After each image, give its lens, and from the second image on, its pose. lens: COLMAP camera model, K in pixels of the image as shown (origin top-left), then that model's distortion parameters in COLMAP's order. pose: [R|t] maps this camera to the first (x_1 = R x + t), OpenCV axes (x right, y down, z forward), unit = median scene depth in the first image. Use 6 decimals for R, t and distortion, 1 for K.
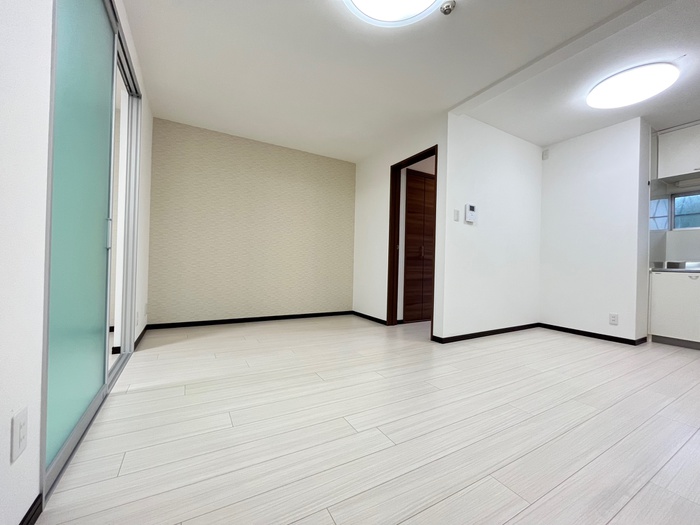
lens RADIAL K [[285.6, 0, 350.0], [0, 285.6, 262.5], [0, 0, 1]] dist [-0.001997, -0.000765]
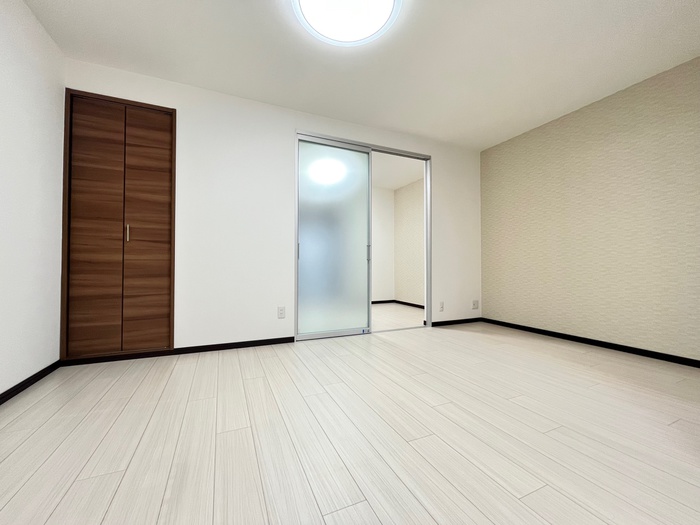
lens RADIAL K [[285.6, 0, 350.0], [0, 285.6, 262.5], [0, 0, 1]] dist [-0.001997, -0.000765]
pose [[-0.093561, -0.038079, -0.994885, 0.883800], [0.002987, 0.999253, -0.038527, 0.033452], [0.995609, -0.006577, -0.093377, 0.794034]]
